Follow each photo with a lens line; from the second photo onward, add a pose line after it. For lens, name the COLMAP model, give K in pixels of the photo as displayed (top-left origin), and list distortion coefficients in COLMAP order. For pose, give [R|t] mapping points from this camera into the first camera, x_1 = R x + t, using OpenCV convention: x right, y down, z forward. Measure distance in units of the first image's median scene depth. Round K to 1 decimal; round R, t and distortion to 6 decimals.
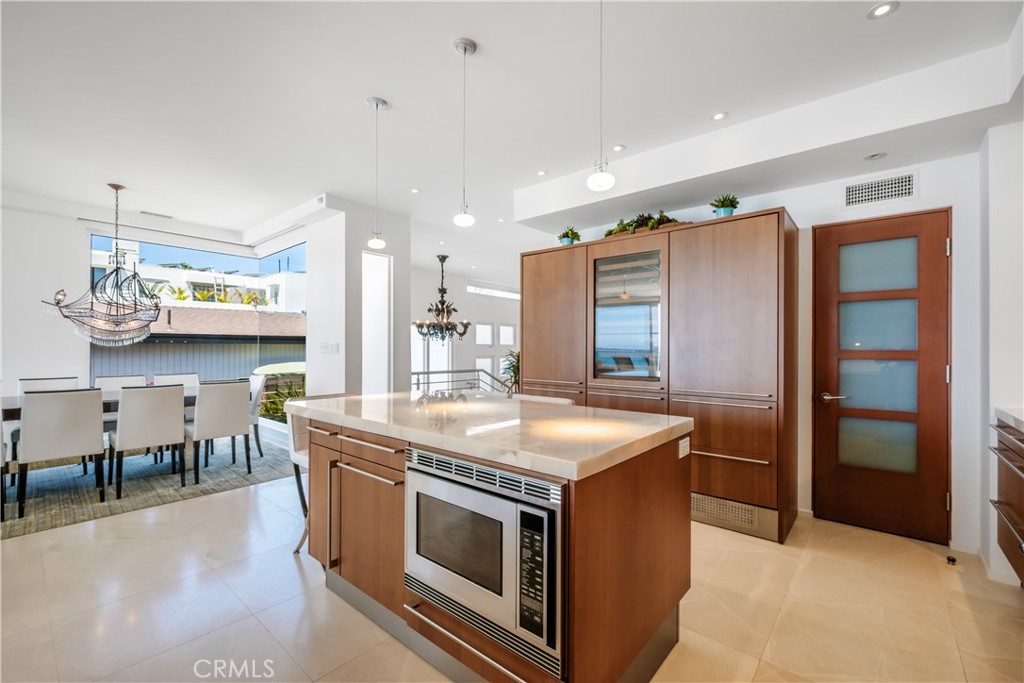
lens RADIAL K [[429.9, 0, 512.0], [0, 429.9, 341.5], [0, 0, 1]] dist [-0.002625, -0.000267]
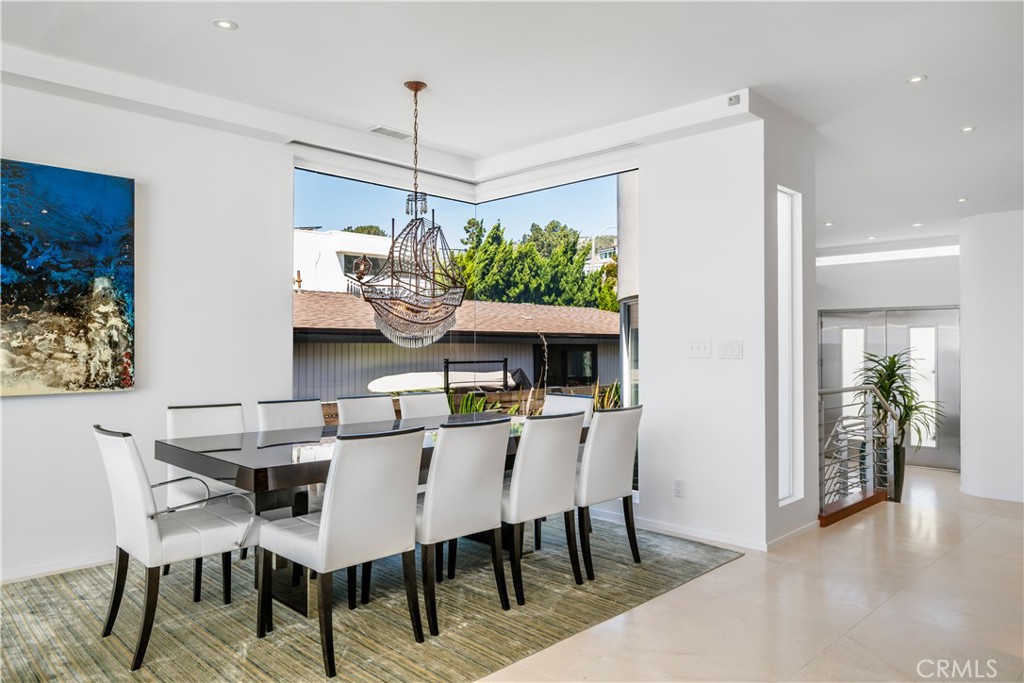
lens RADIAL K [[690.8, 0, 512.0], [0, 690.8, 341.5], [0, 0, 1]] dist [0.006659, 0.003164]
pose [[0.997308, -0.001008, -0.073320, -0.689770], [0.001385, 0.999986, 0.005098, -0.003298], [0.073313, -0.005186, 0.997295, 0.029669]]
